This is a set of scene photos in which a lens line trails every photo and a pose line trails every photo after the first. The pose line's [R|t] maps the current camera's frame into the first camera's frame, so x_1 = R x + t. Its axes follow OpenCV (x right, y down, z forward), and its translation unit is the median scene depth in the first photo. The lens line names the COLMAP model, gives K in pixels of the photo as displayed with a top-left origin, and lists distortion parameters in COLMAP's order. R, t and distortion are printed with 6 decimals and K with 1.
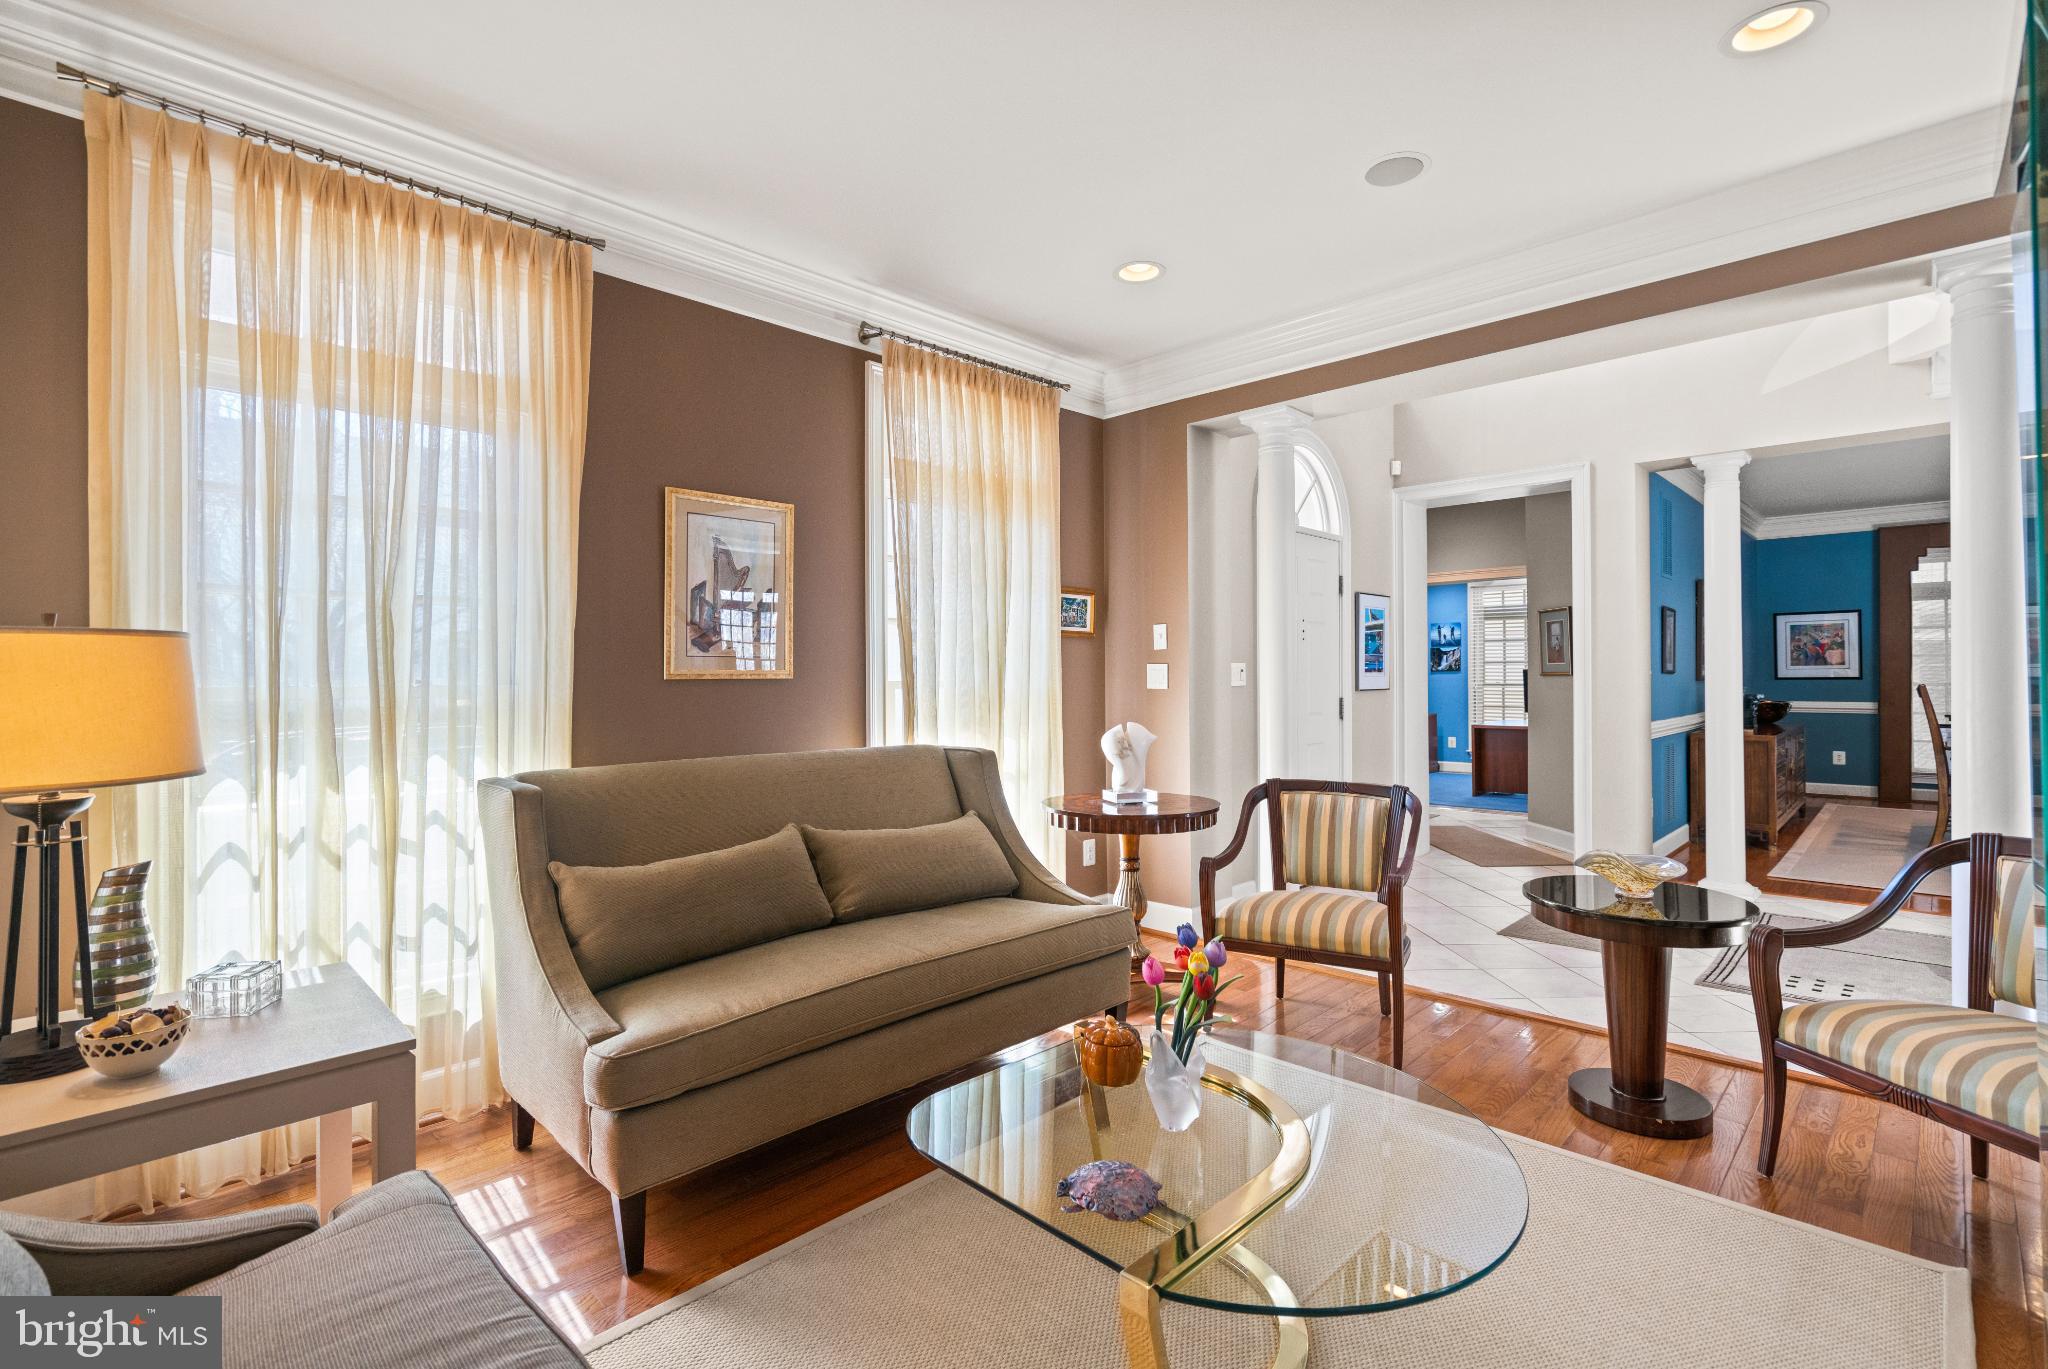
lens RADIAL K [[943.3, 0, 1030.4], [0, 943.3, 679.4], [0, 0, 1]] dist [-0.010376, 0.006510]
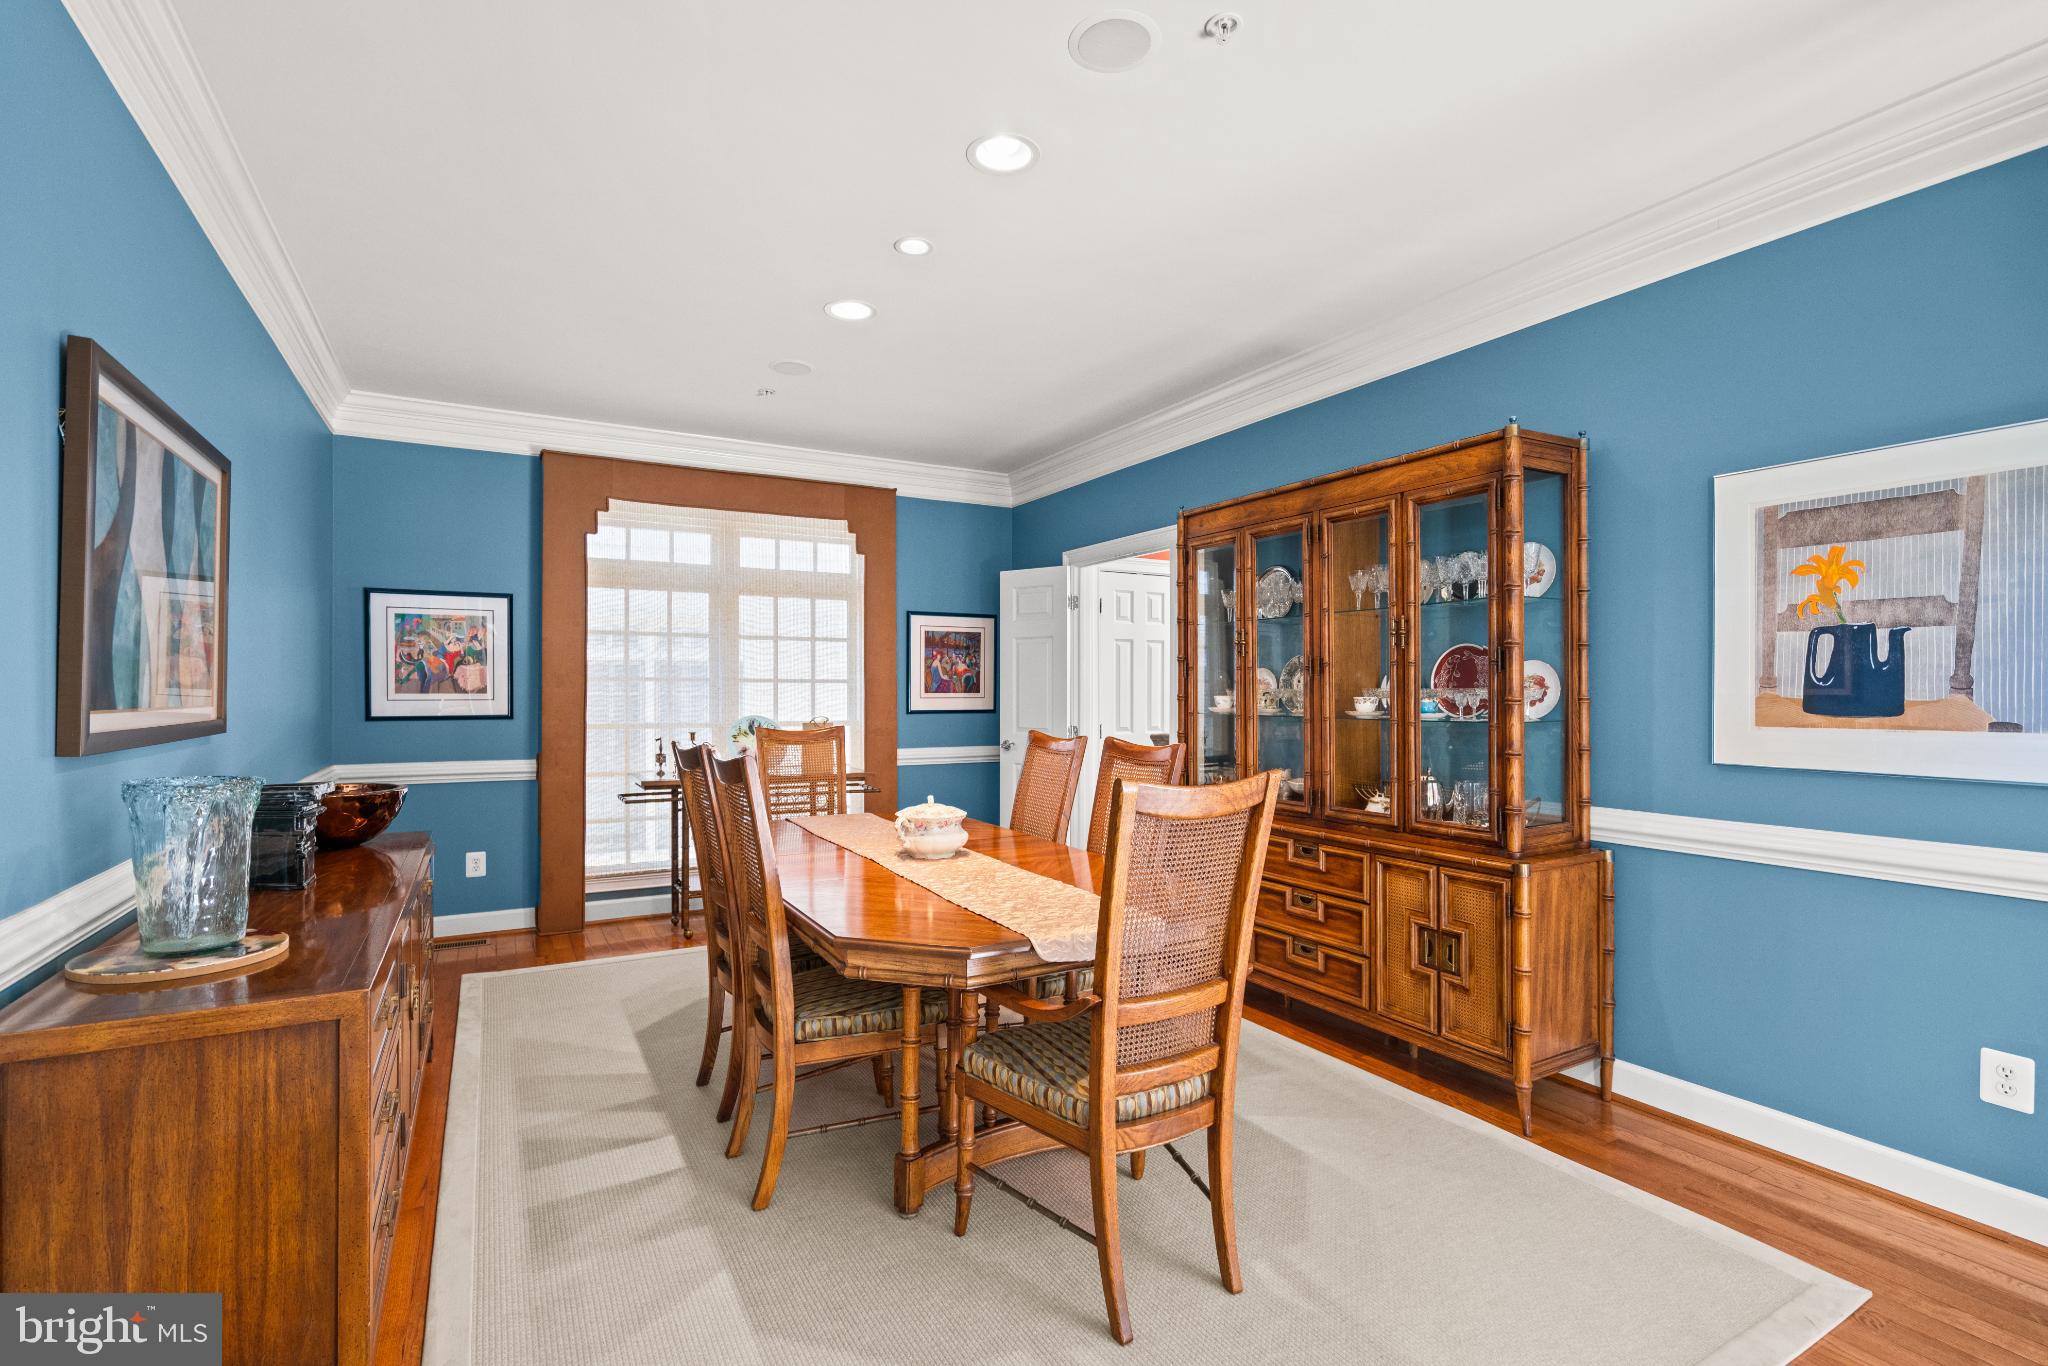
lens RADIAL K [[943.3, 0, 1030.7], [0, 943.3, 691.7], [0, 0, 1]] dist [-0.010376, 0.006510]
pose [[0.324919, 0.011827, 0.945668, 0.452137], [-0.001435, 0.999927, -0.012012, -0.010066], [-0.945741, 0.002546, 0.324912, 0.523009]]
